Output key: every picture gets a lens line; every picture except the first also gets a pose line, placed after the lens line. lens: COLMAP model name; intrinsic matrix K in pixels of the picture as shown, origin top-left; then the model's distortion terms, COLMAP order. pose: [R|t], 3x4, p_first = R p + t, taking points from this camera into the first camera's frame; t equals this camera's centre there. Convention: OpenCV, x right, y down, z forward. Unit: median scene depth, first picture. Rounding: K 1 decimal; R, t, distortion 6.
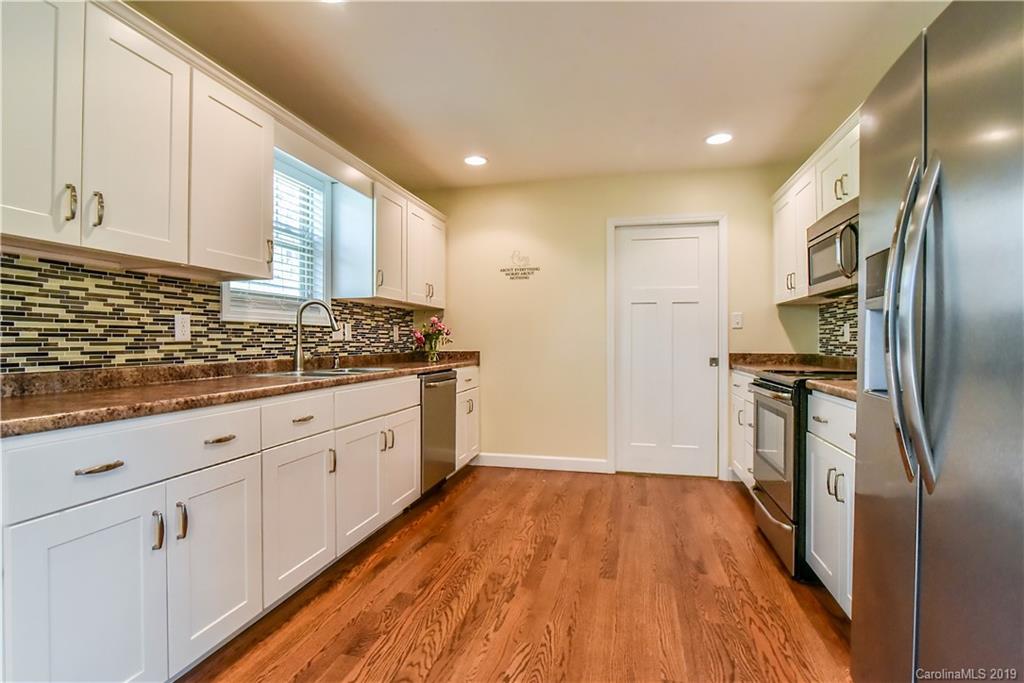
lens RADIAL K [[504.4, 0, 512.0], [0, 504.4, 341.5], [0, 0, 1]] dist [-0.001863, -0.000133]
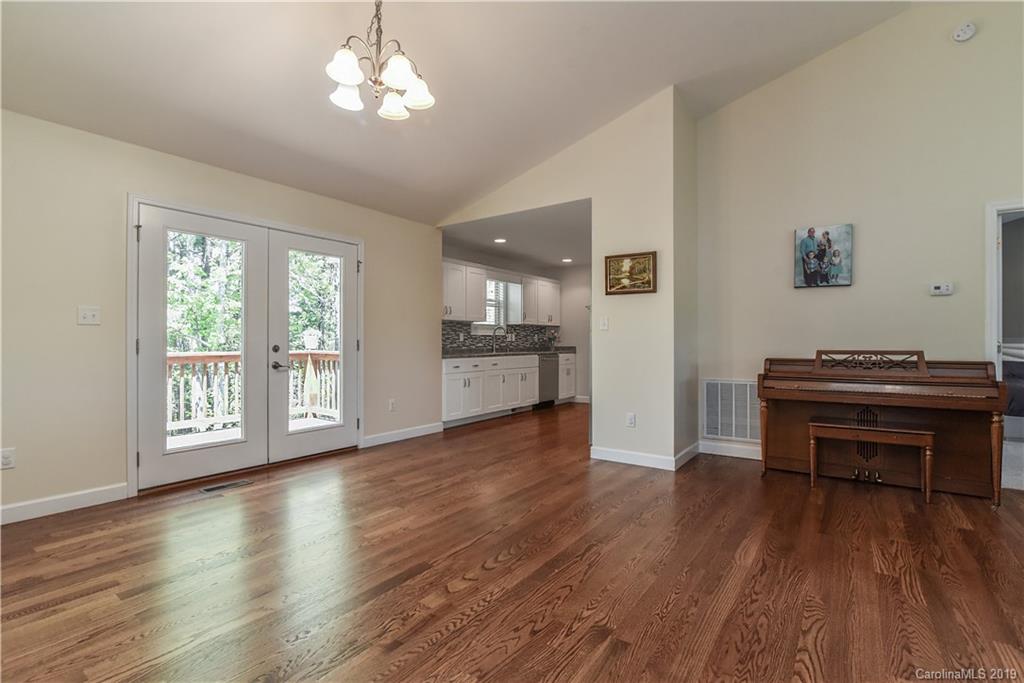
lens RADIAL K [[482.2, 0, 512.0], [0, 482.2, 341.5], [0, 0, 1]] dist [-0.014538, -0.000245]
pose [[0.931236, 0.000534, -0.364416, 0.661268], [-0.000795, 1.000000, -0.000568, 0.001211], [0.364416, 0.000818, 0.931236, -1.494359]]
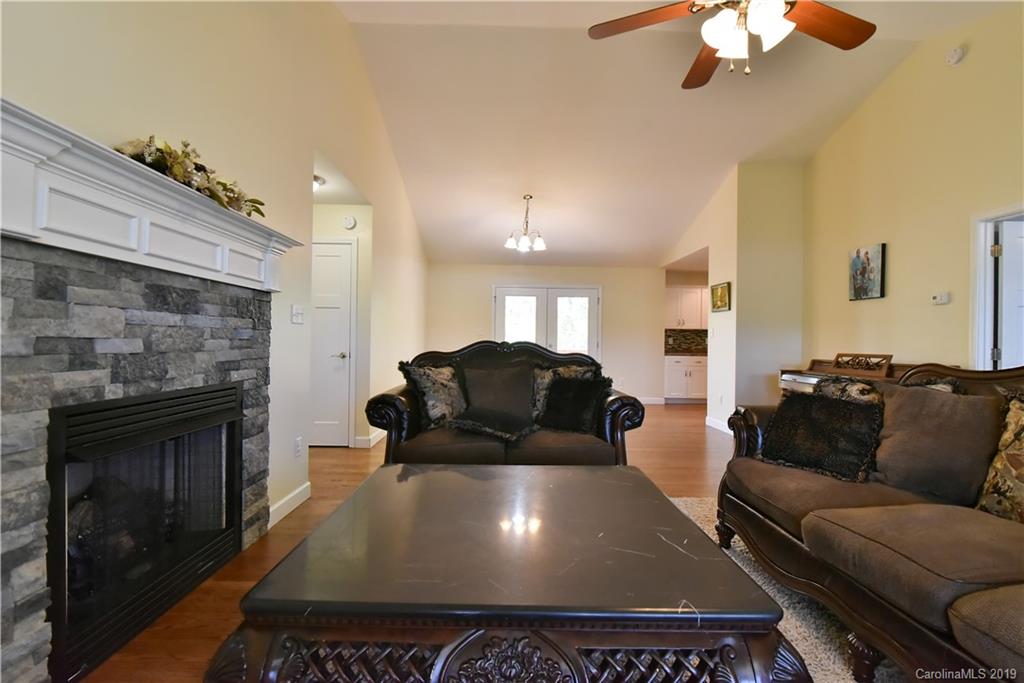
lens RADIAL K [[482.2, 0, 512.0], [0, 482.2, 341.5], [0, 0, 1]] dist [-0.014538, -0.000245]
pose [[0.262992, 0.002669, -0.964794, 2.404974], [-0.014295, 0.999897, -0.001130, 0.001563], [0.964692, 0.014089, 0.263003, -1.428058]]
